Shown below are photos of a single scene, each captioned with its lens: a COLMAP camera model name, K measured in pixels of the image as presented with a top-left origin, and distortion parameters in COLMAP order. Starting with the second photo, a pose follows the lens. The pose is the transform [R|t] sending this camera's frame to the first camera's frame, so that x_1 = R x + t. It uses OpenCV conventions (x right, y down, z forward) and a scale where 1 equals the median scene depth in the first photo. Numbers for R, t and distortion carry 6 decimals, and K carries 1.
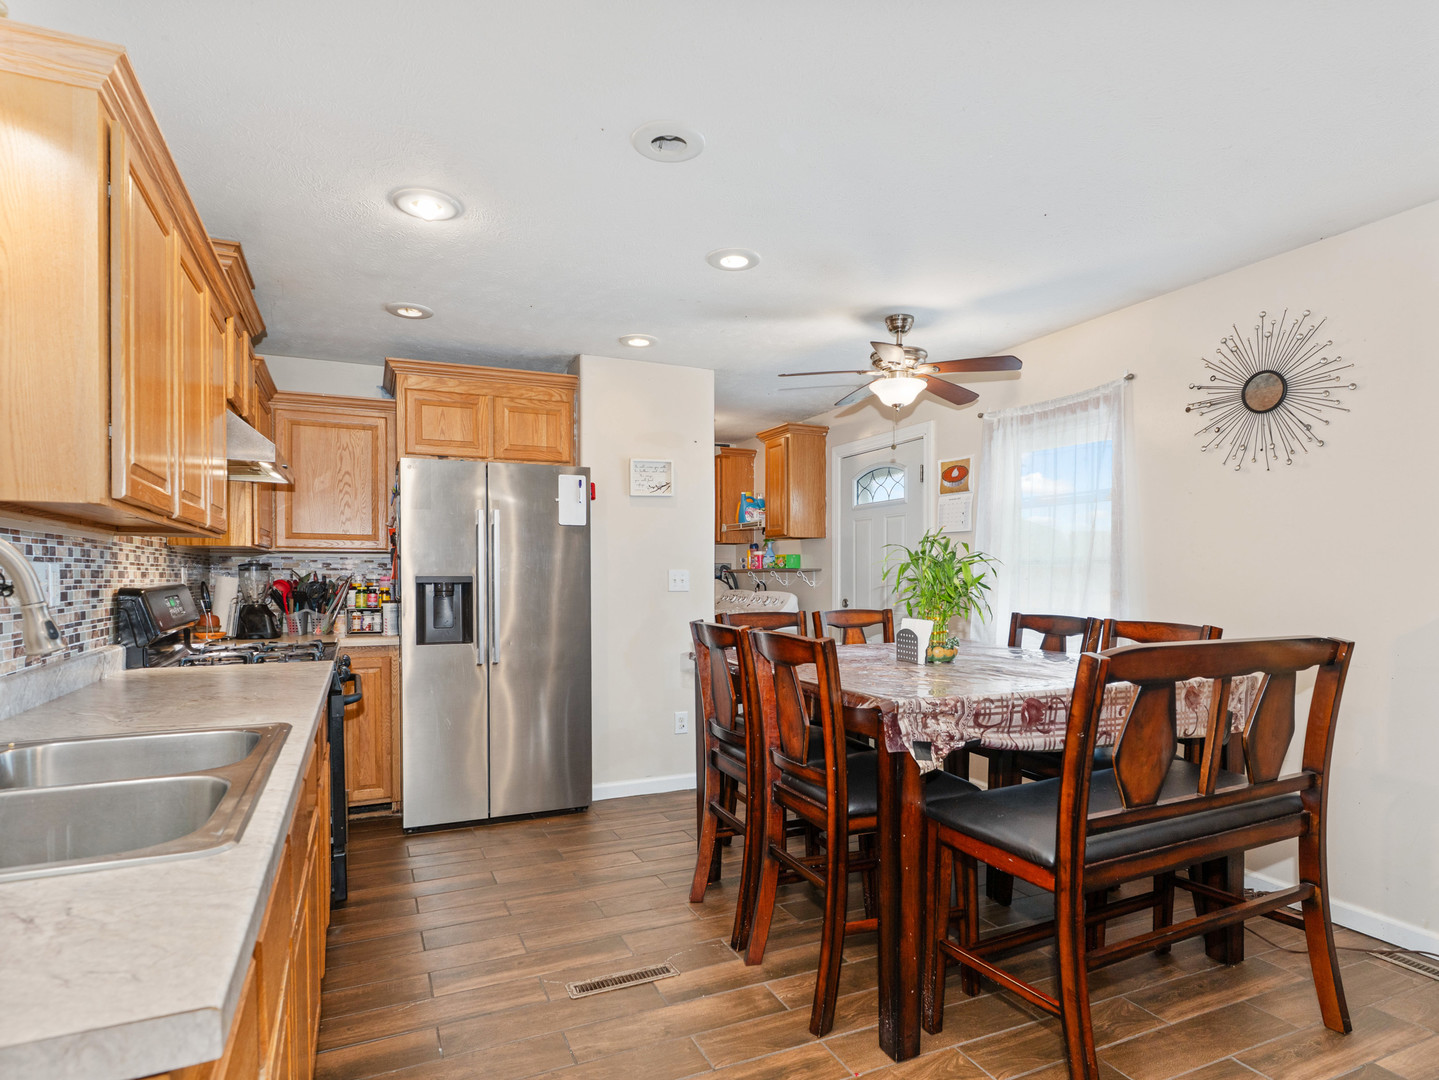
lens RADIAL K [[785.8, 0, 715.5], [0, 785.8, 581.8], [0, 0, 1]] dist [-0.003457, -0.001345]
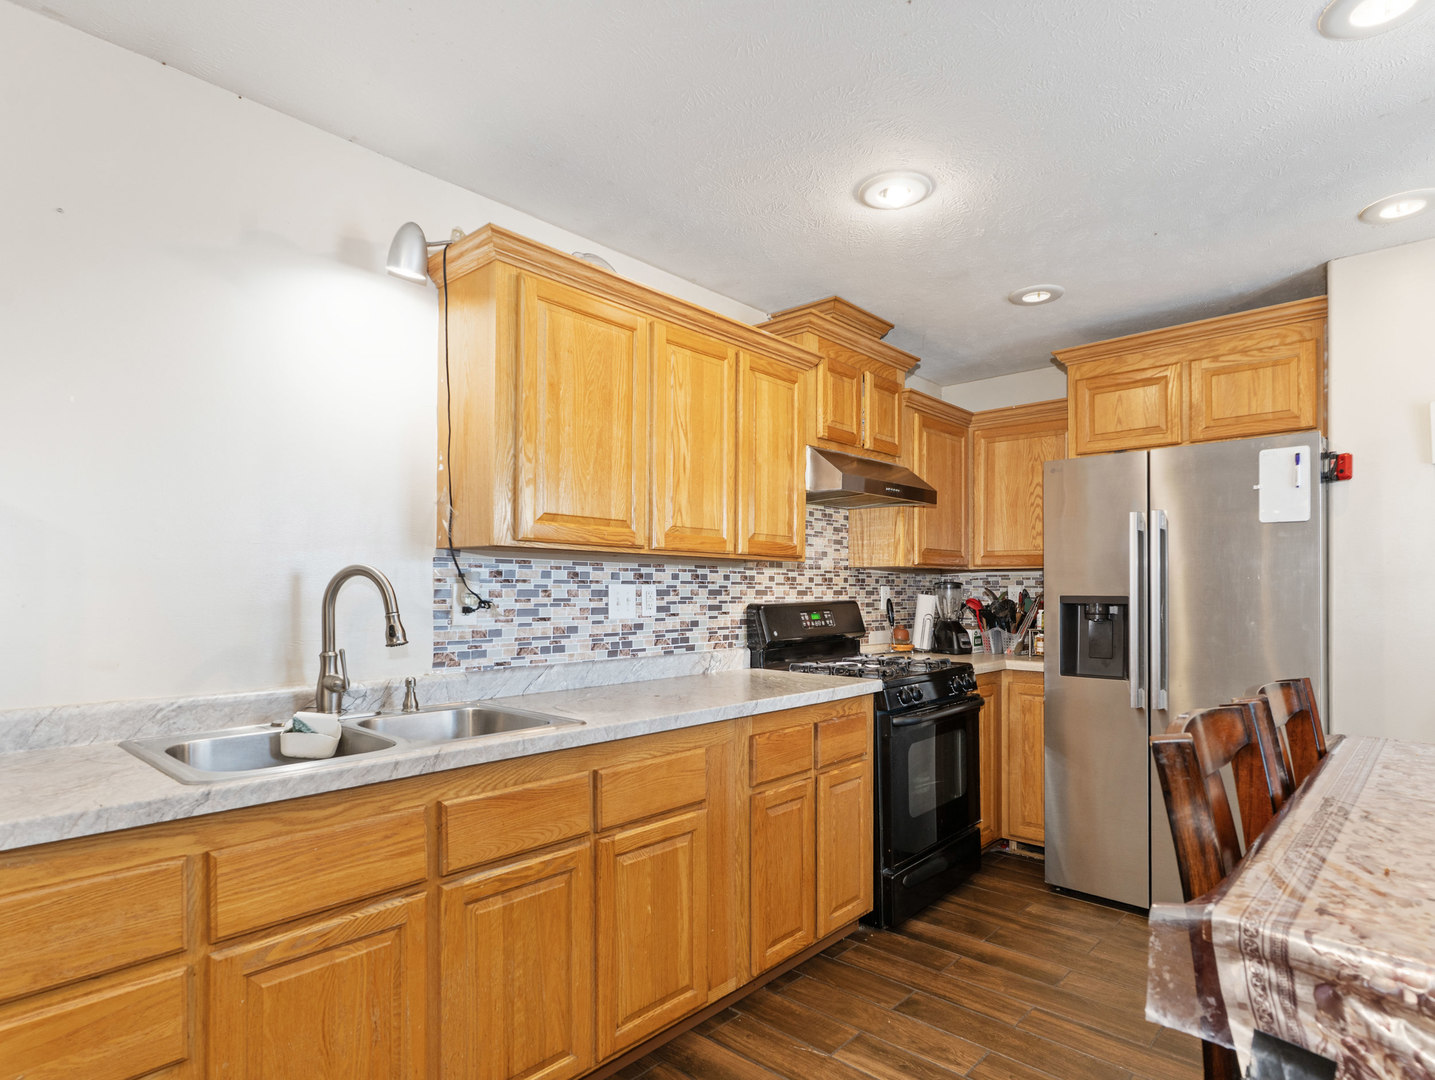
lens RADIAL K [[783.6, 0, 713.6], [0, 783.6, 581.7], [0, 0, 1]] dist [-0.003457, -0.001345]
pose [[0.394078, -0.007331, -0.919048, 0.251237], [-0.010590, 0.999866, -0.012516, -0.007148], [0.919016, 0.014665, 0.393947, 0.295101]]
